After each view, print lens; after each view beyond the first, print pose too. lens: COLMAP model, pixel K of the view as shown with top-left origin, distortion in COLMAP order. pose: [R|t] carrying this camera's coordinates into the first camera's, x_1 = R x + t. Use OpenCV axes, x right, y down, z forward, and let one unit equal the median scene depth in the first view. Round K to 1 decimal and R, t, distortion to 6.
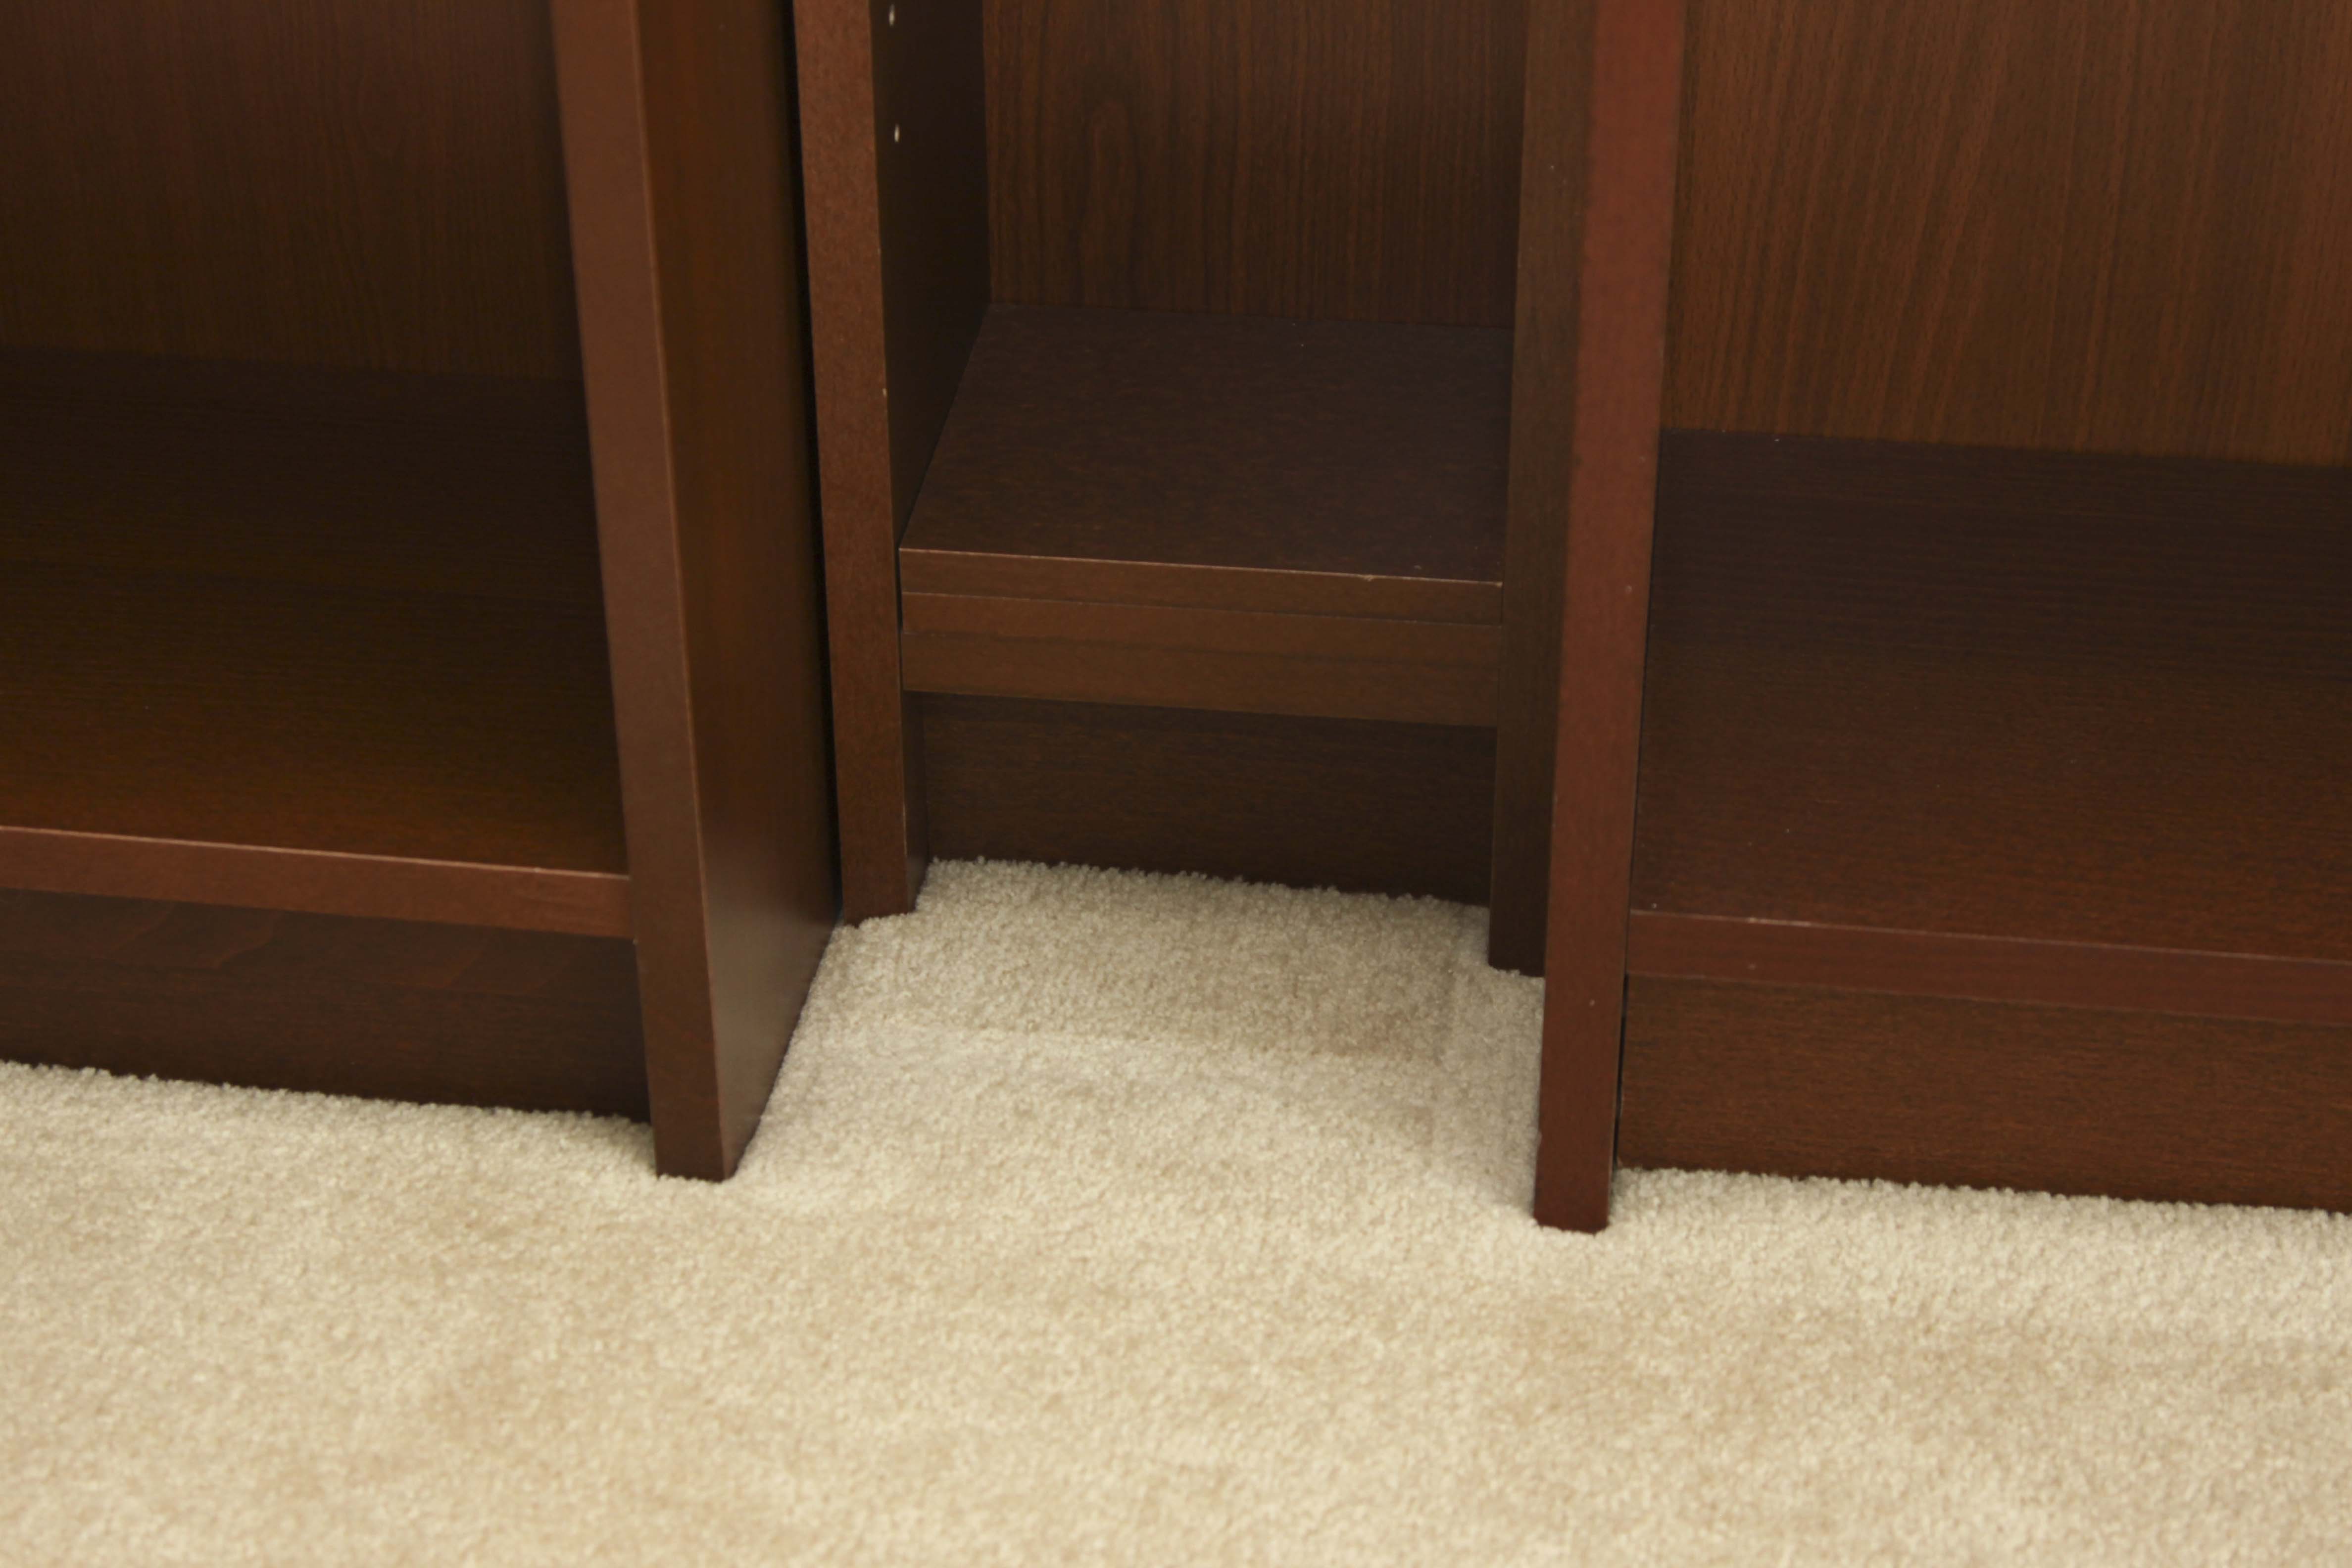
lens RADIAL K [[4204.5, 0, 1176.0], [0, 4204.5, 784.0], [0, 0, 1]] dist [0.031989, -0.039527]
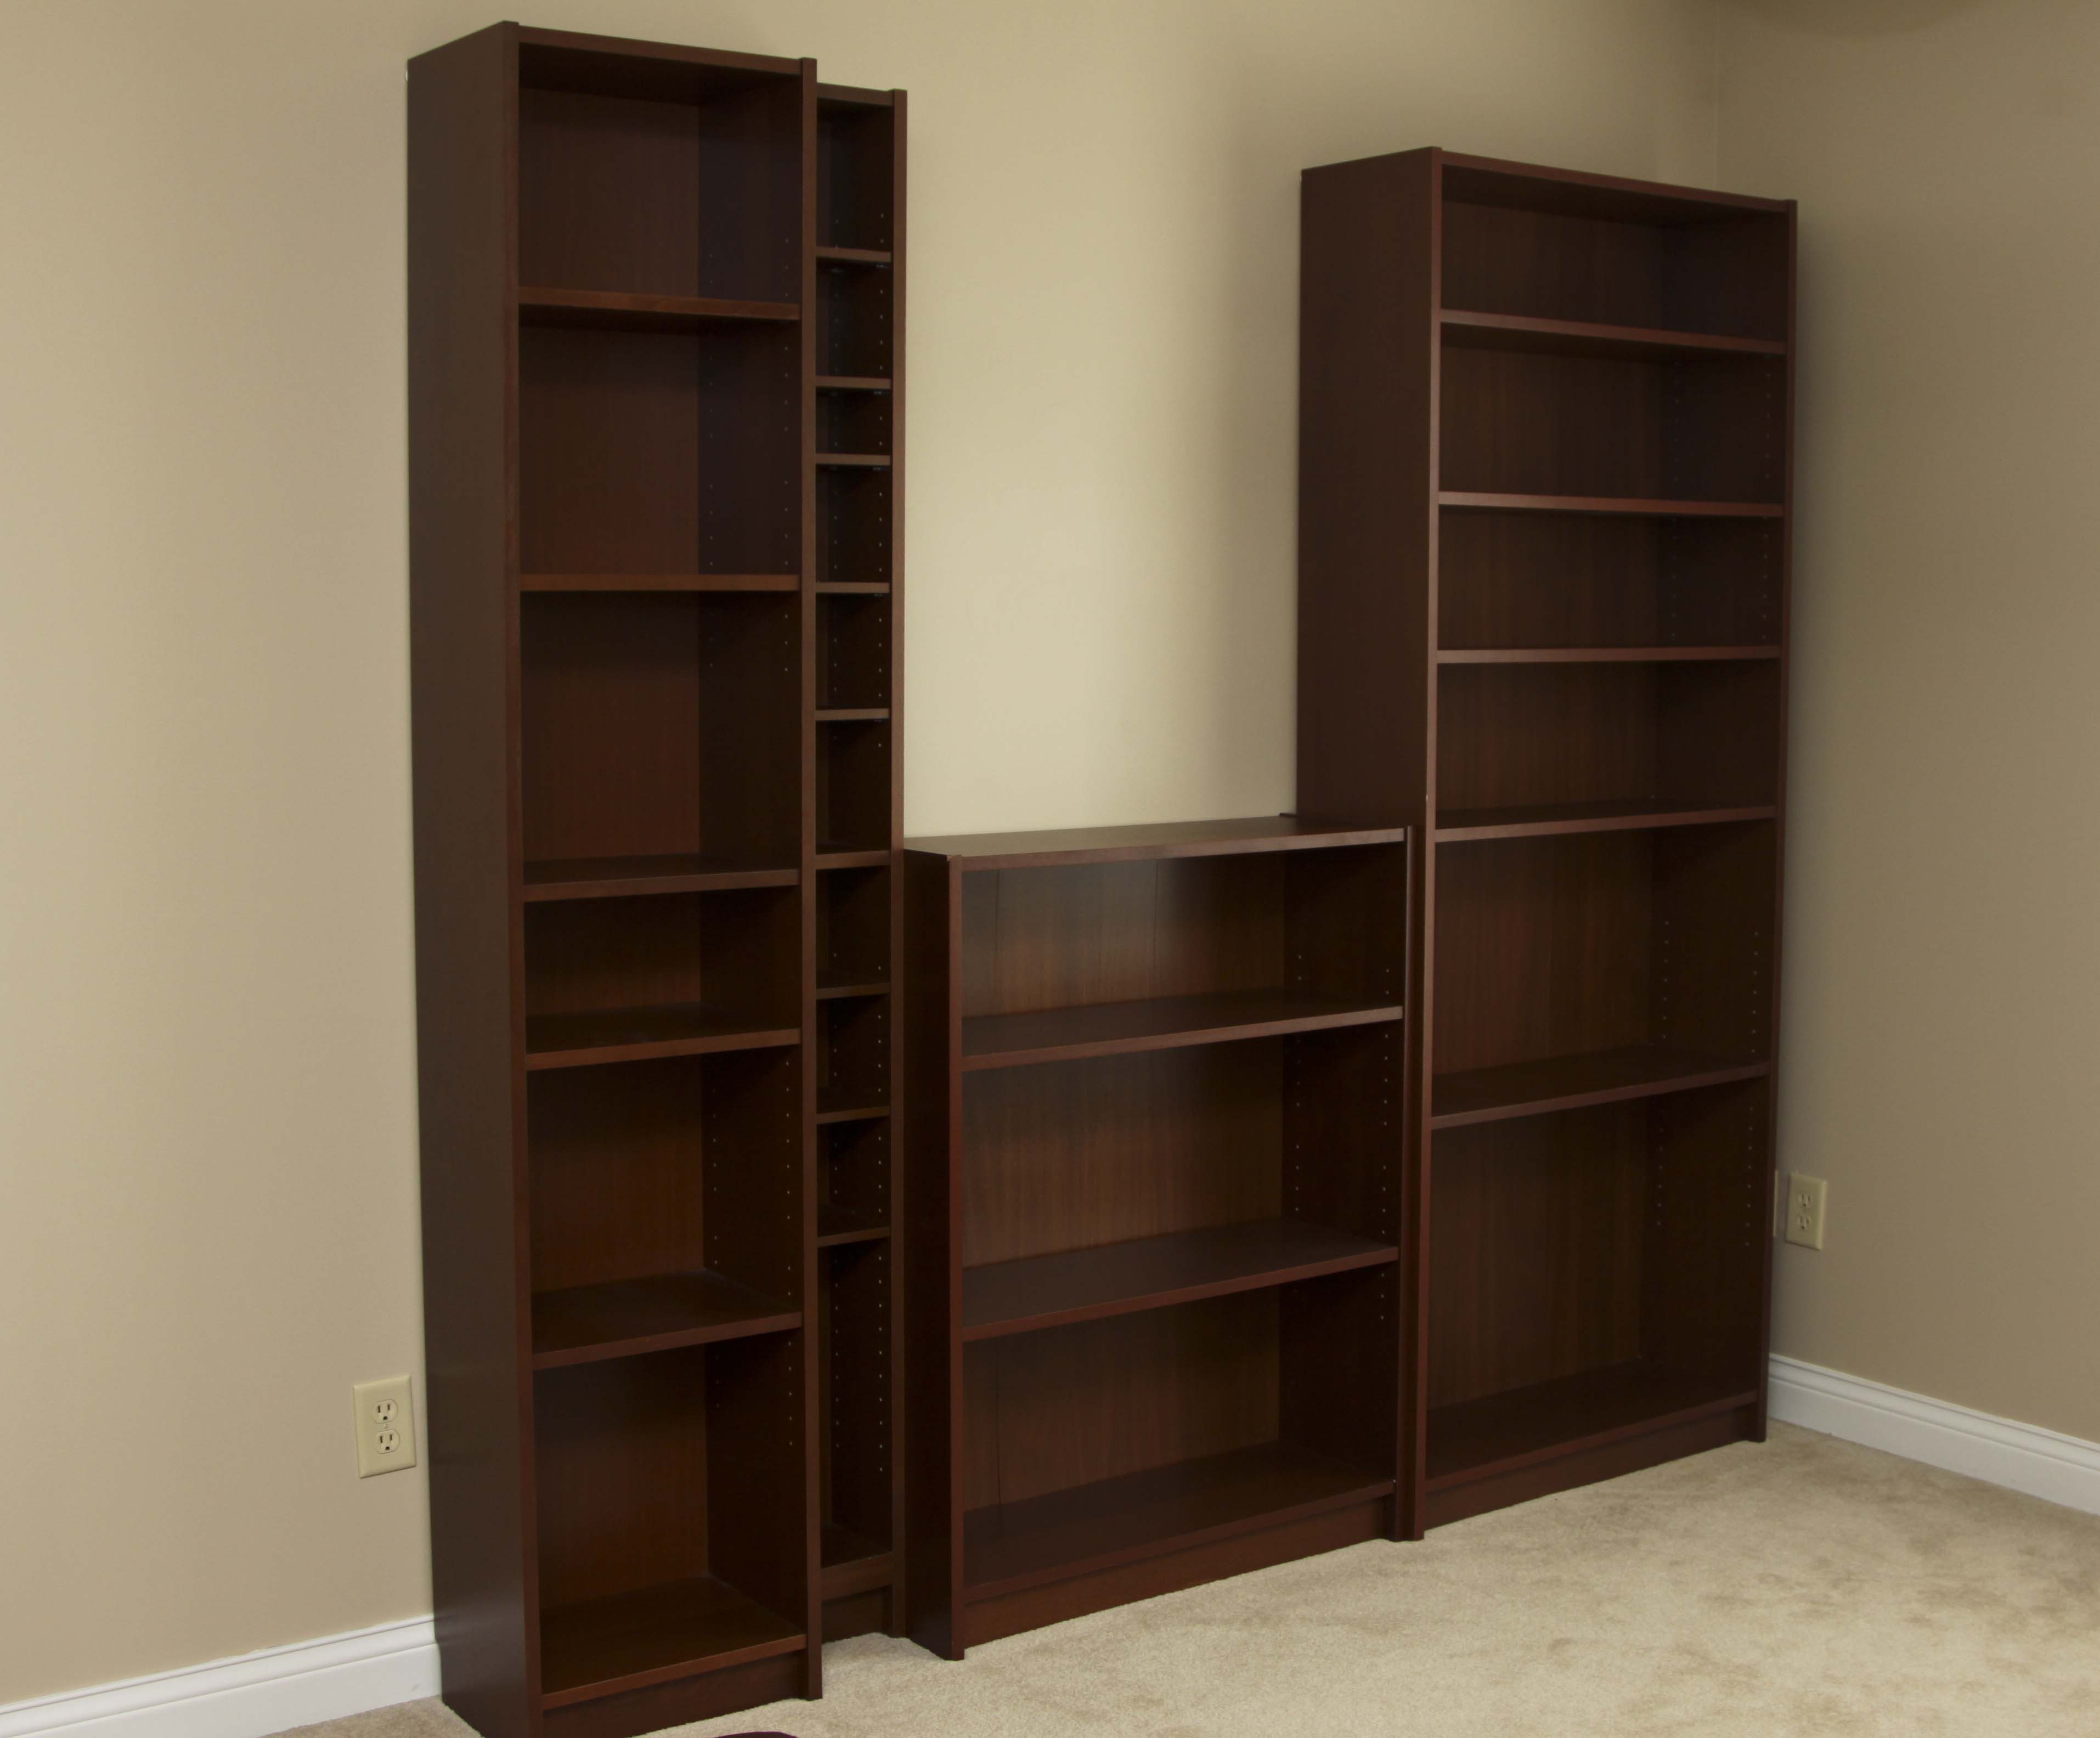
lens RADIAL K [[2809.9, 0, 1169.0], [0, 2809.9, 836.3], [0, 0, 1]] dist [-0.127548, 0.036177]
pose [[0.700881, -0.054213, 0.711215, -2.067646], [0.366008, 0.883160, -0.293371, 0.303326], [-0.612212, 0.465929, 0.638833, -1.782639]]
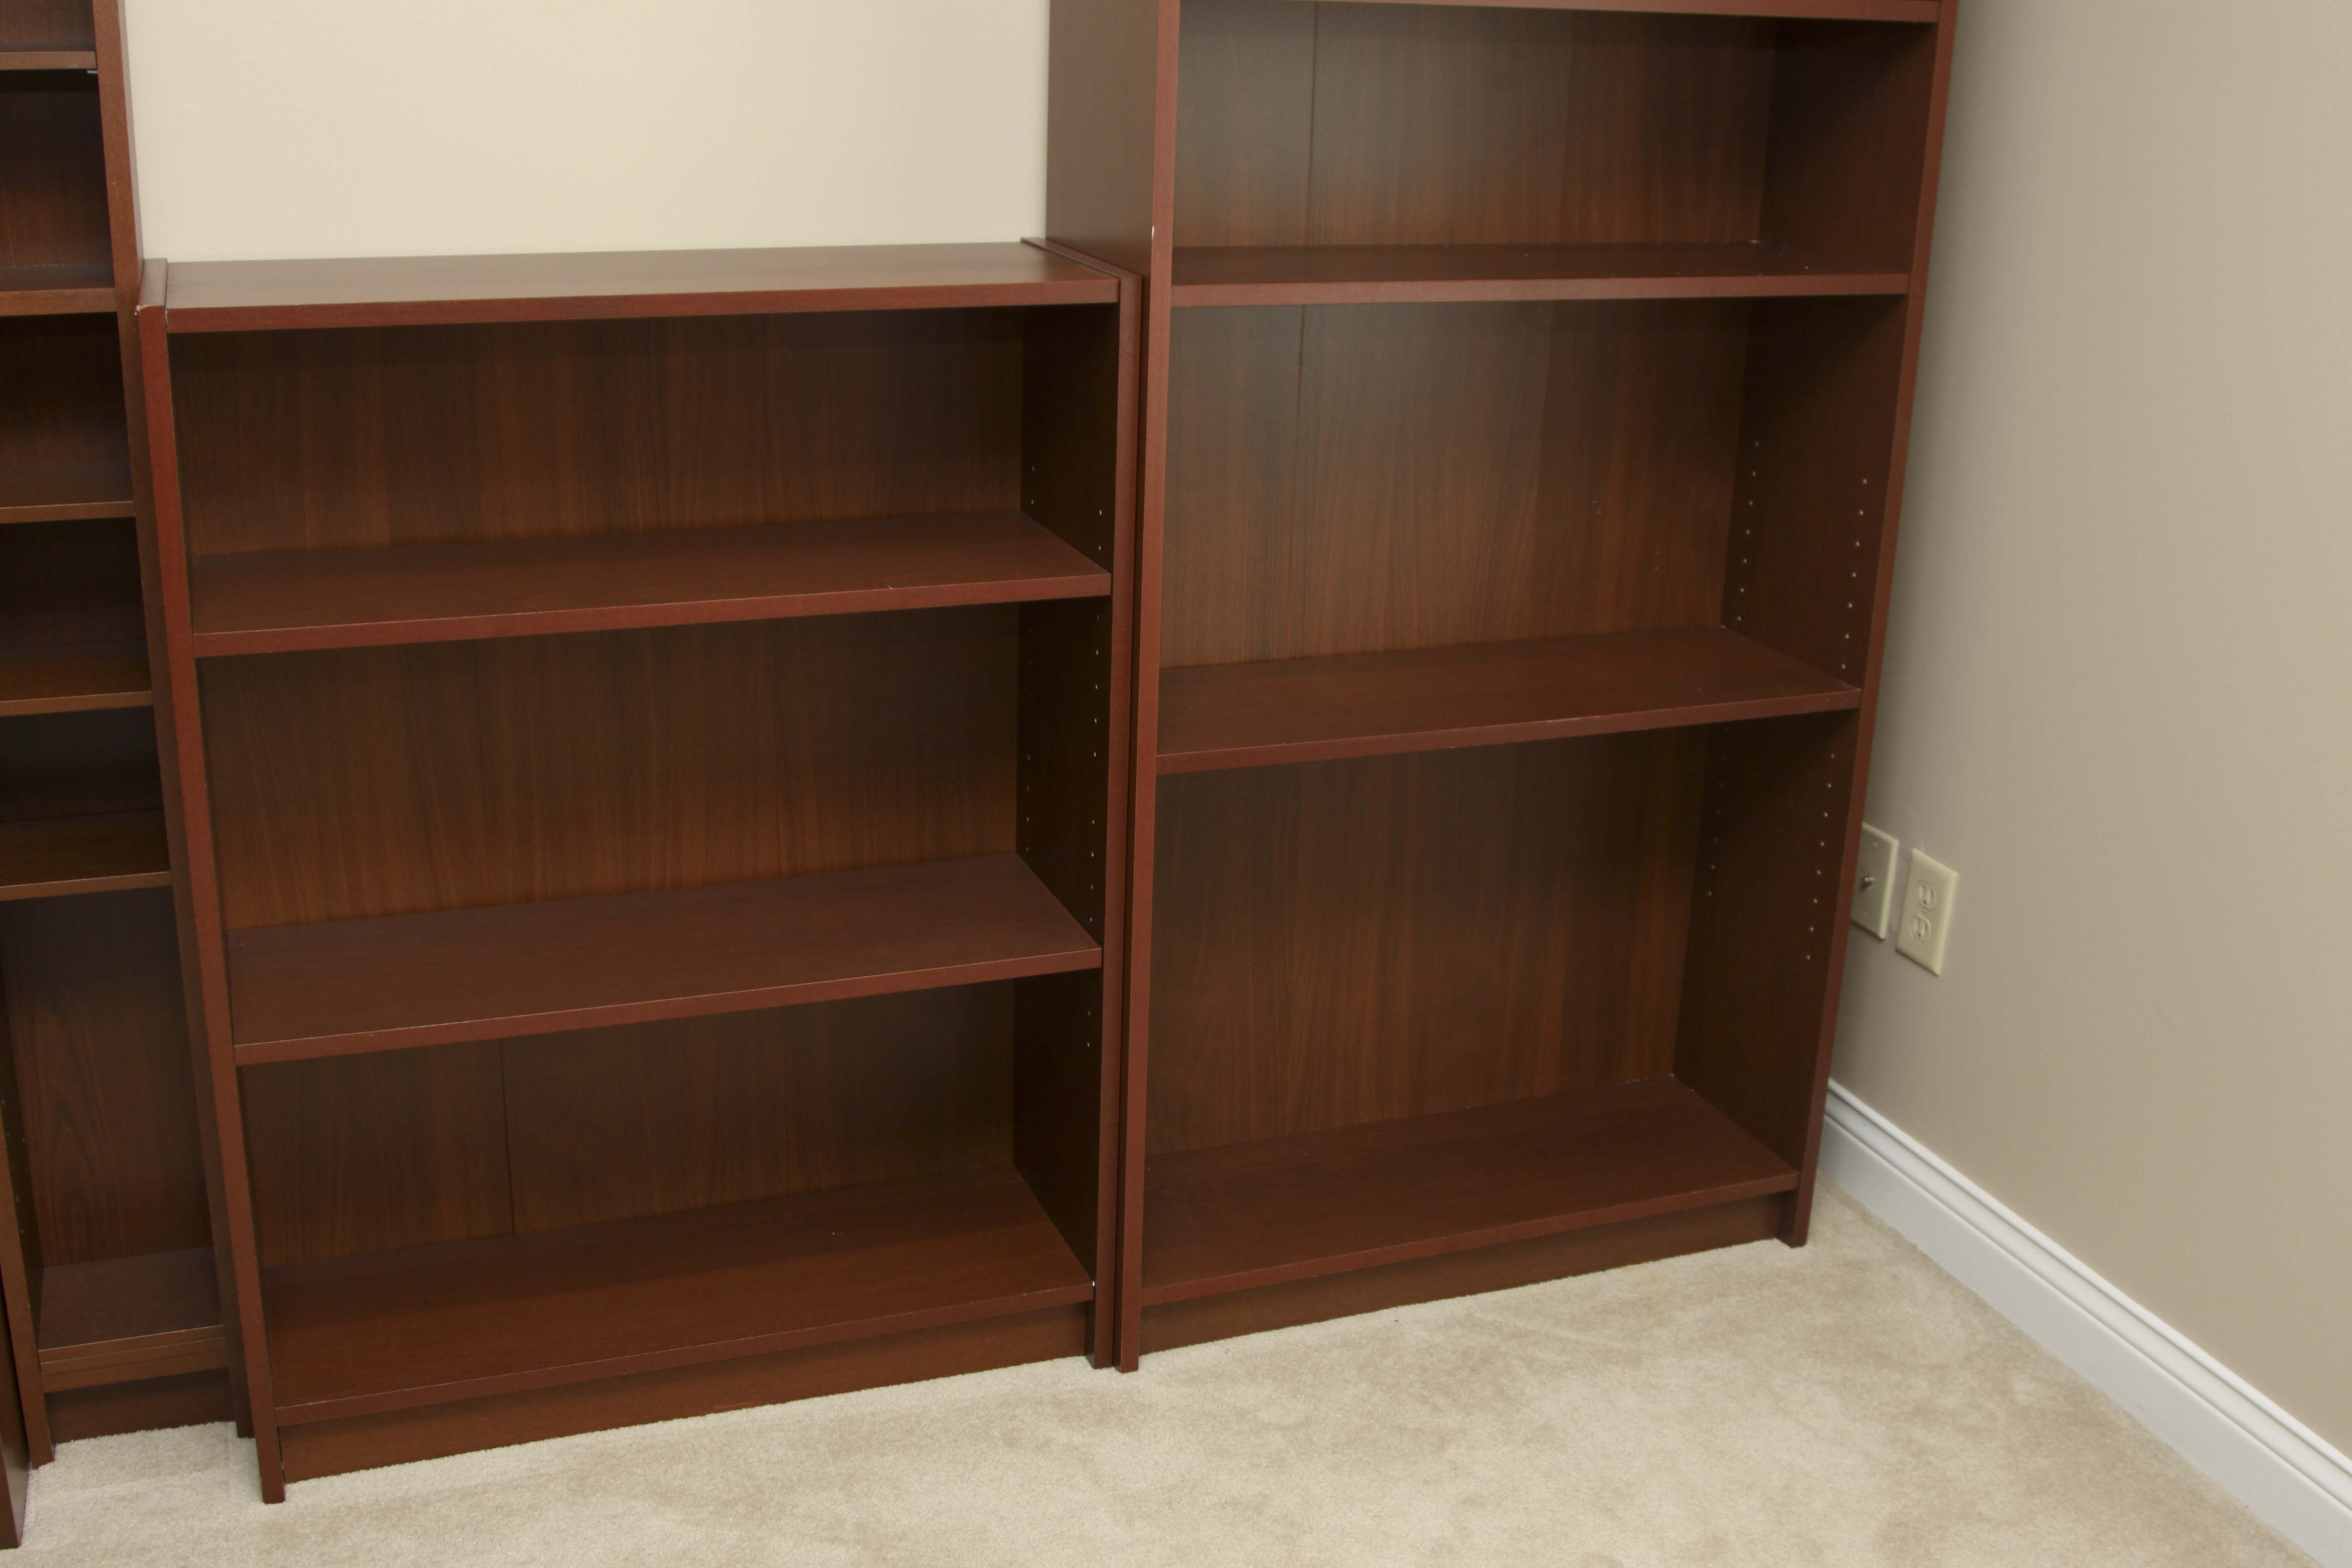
lens RADIAL K [[2526.8, 0, 1176.0], [0, 2526.8, 784.0], [0, 0, 1]] dist [-0.143906, 0.093354]
pose [[0.879630, -0.123149, 0.459440, -0.112355], [0.219006, 0.962287, -0.161369, 0.023844], [-0.422241, 0.242565, 0.873427, -1.245460]]
